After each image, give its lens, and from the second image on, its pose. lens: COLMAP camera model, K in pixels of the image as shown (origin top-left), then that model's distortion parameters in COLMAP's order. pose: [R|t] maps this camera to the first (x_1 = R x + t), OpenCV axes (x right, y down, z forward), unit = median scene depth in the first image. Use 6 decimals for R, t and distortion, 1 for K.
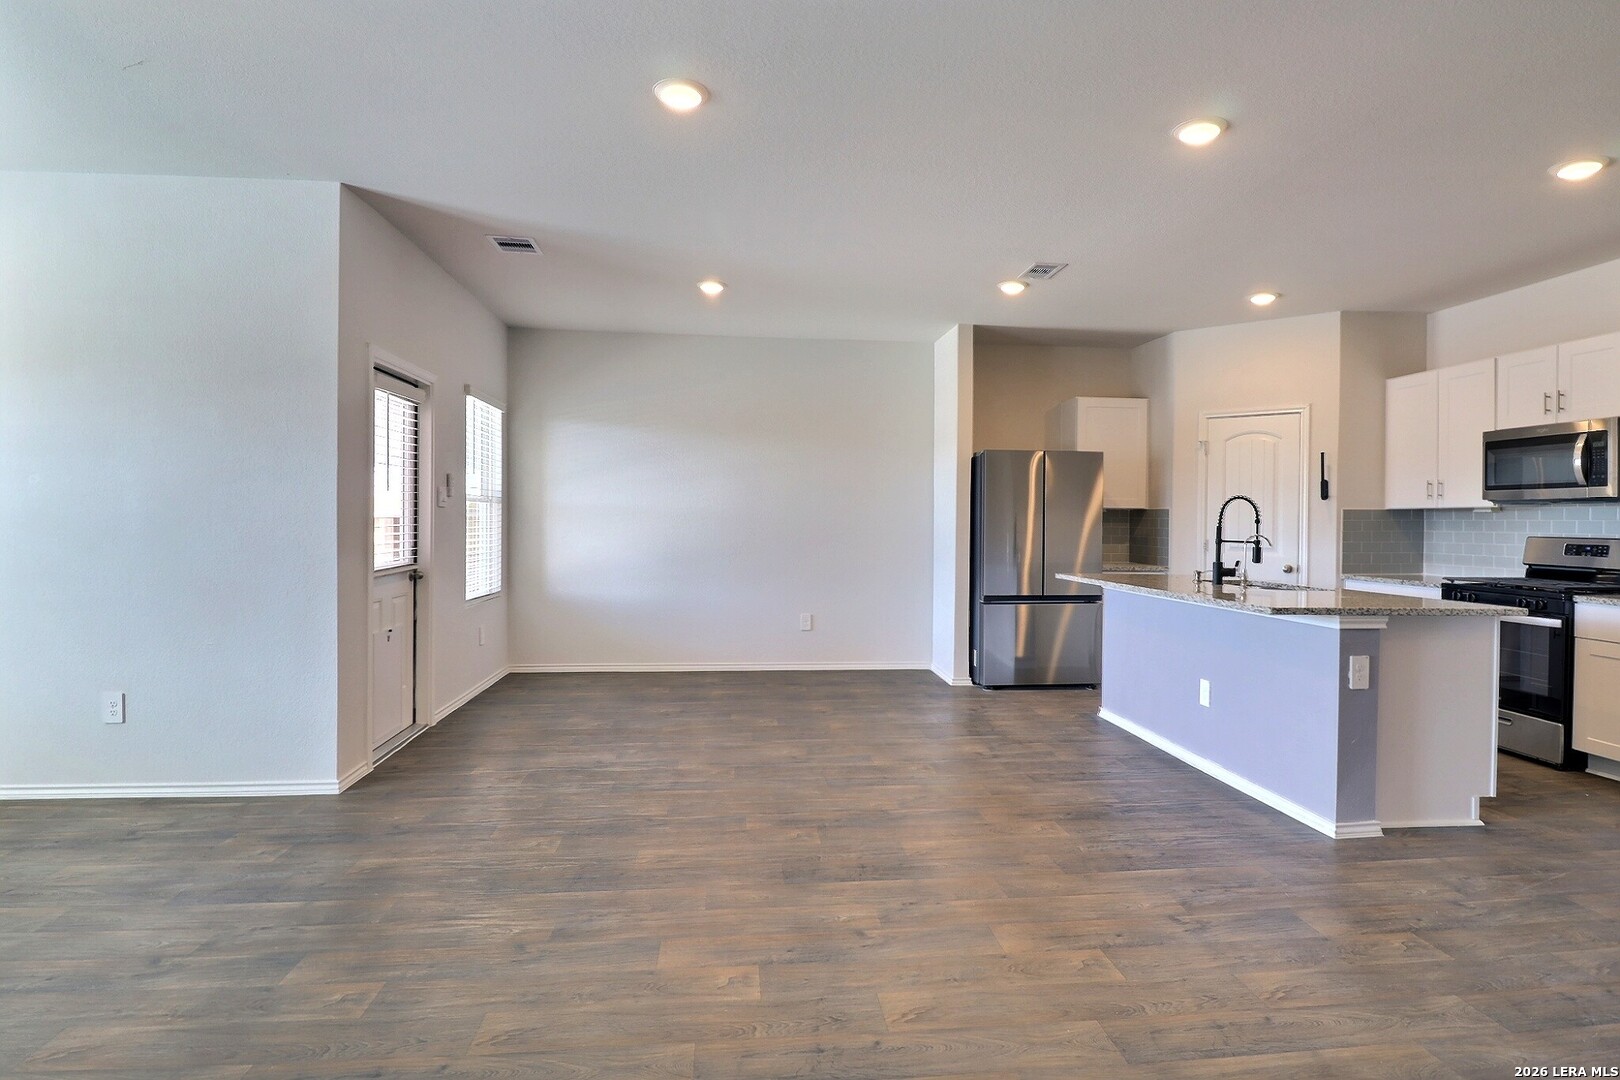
lens RADIAL K [[820.5, 0, 810.0], [0, 820.5, 540.0], [0, 0, 1]] dist [-0.020007, 0.000432]
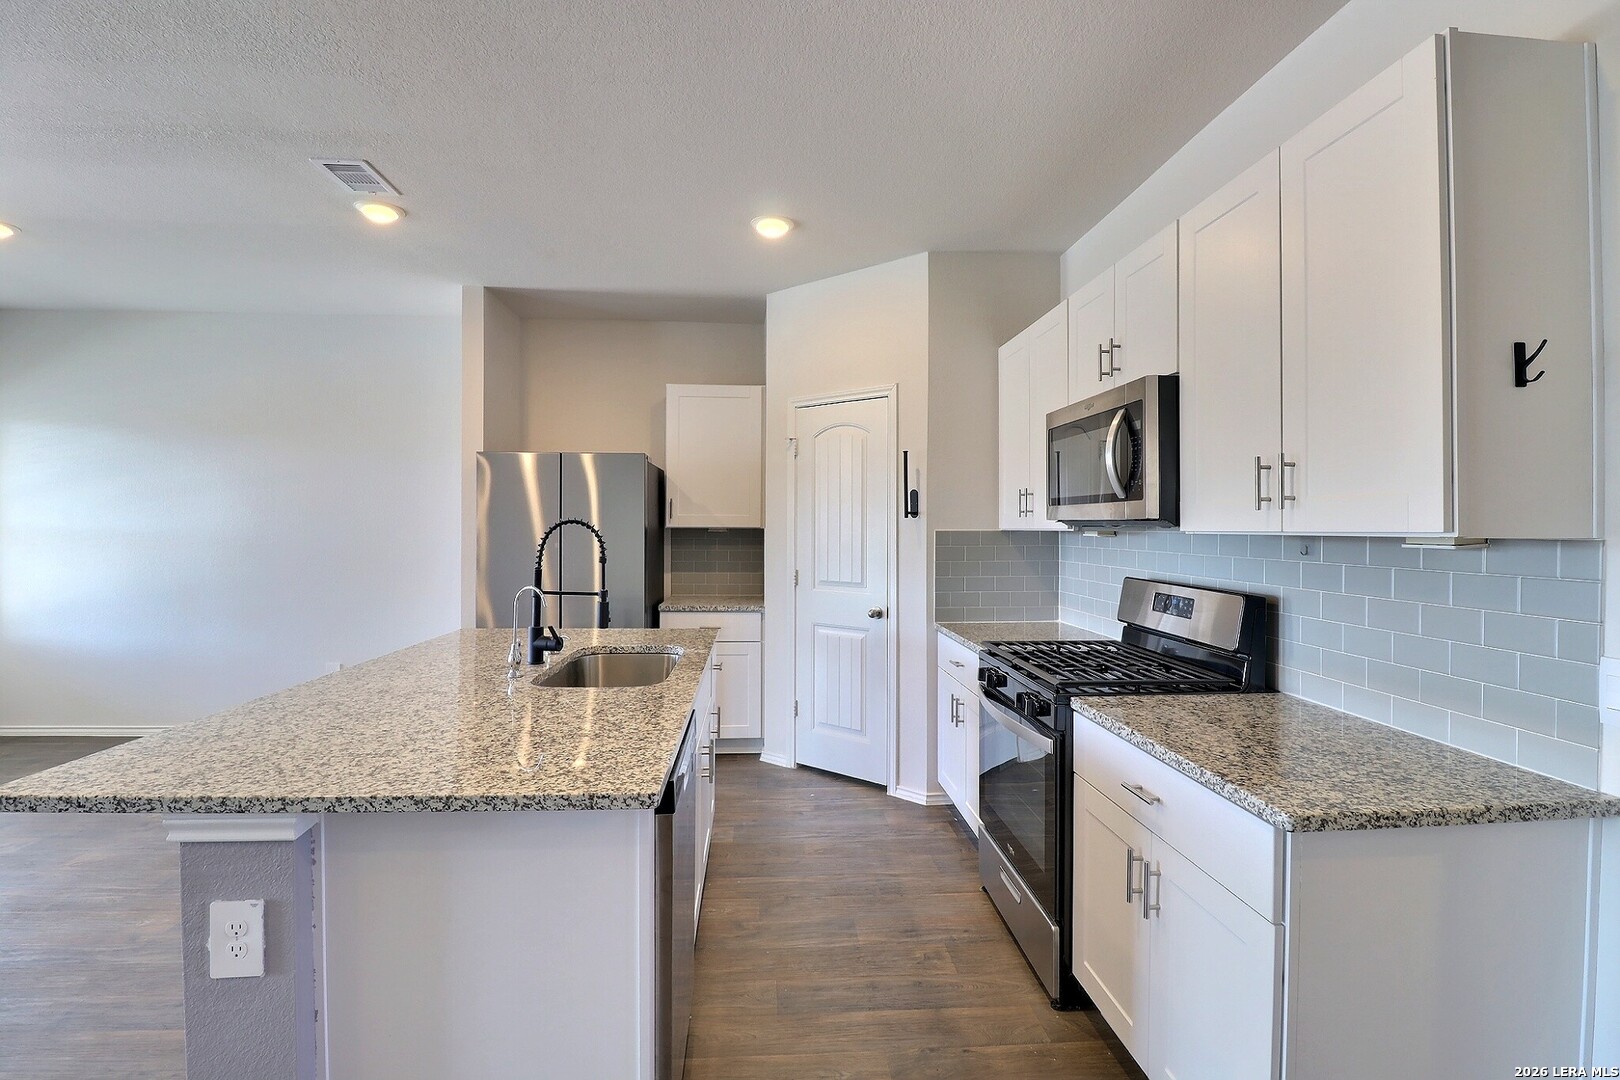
lens RADIAL K [[753.5, 0, 815.6], [0, 753.5, 522.5], [0, 0, 1]] dist [0.001668, -0.011021]
pose [[0.999477, -0.005564, -0.031863, 0.669157], [0.004741, 0.999655, -0.025851, -0.033066], [0.031996, 0.025687, 0.999158, 0.401317]]
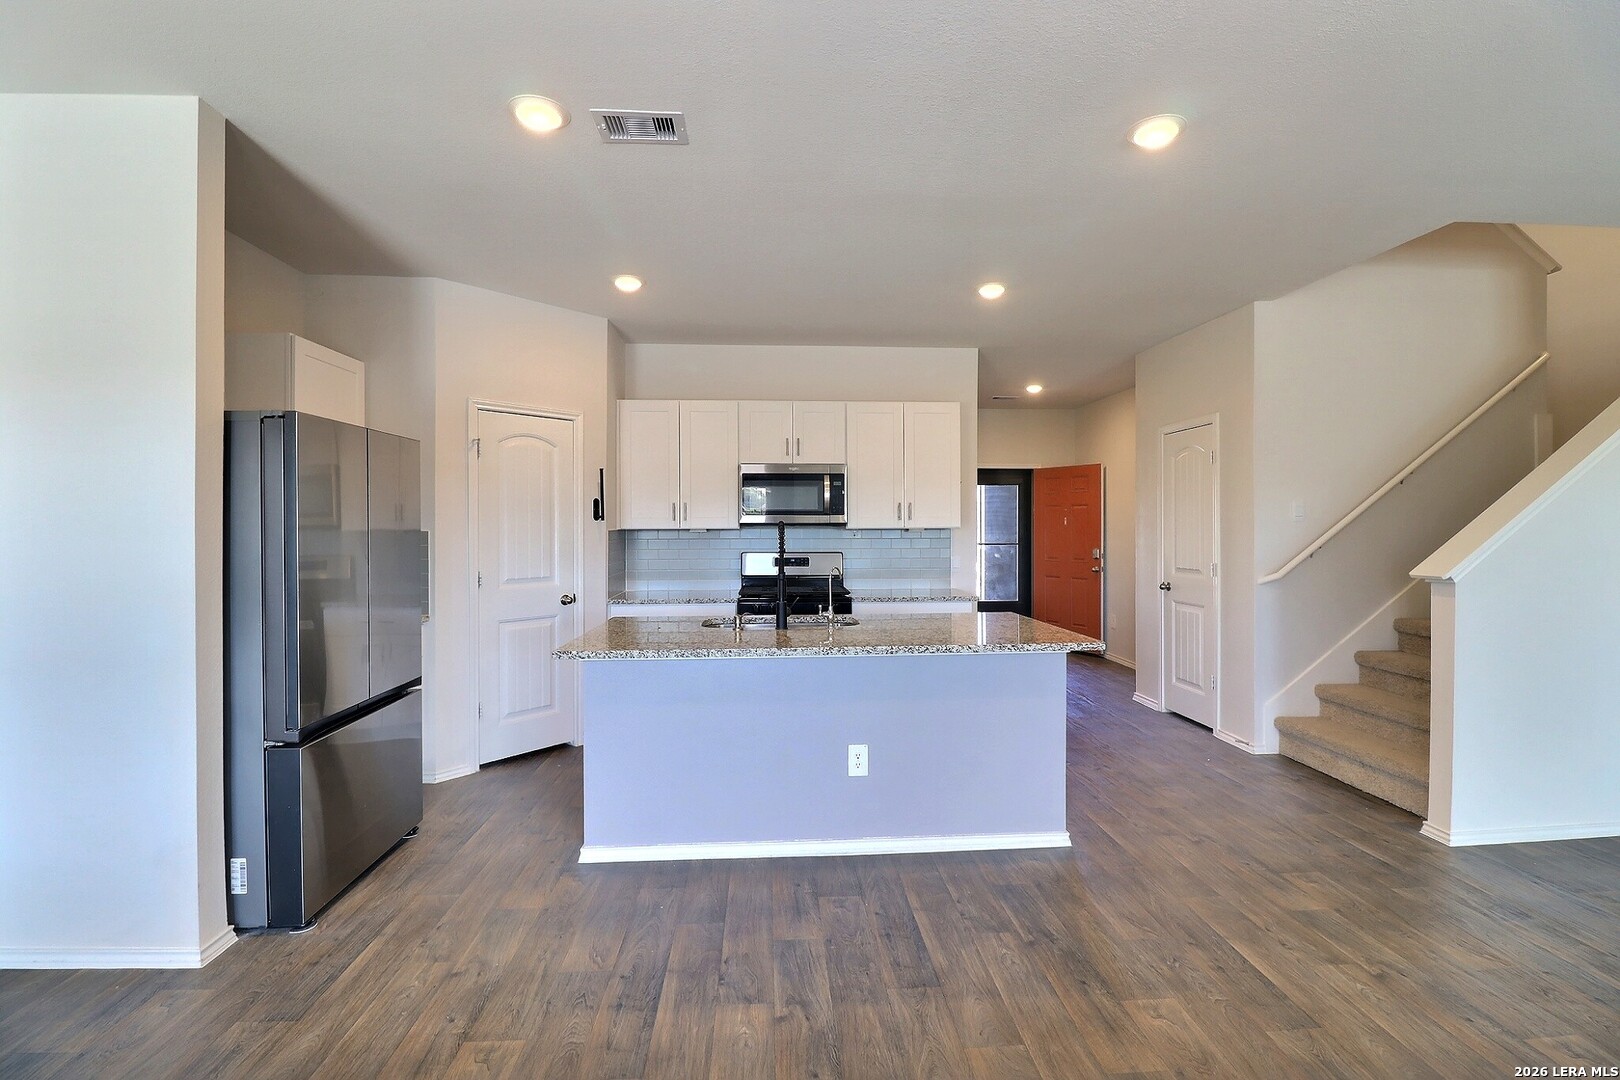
lens RADIAL K [[753.5, 0, 815.6], [0, 753.5, 522.5], [0, 0, 1]] dist [0.001668, -0.011021]
pose [[0.029382, -0.002033, 0.999566, -0.241195], [0.026845, 0.999639, 0.001244, -0.048116], [-0.999208, 0.026797, 0.029426, 0.860979]]
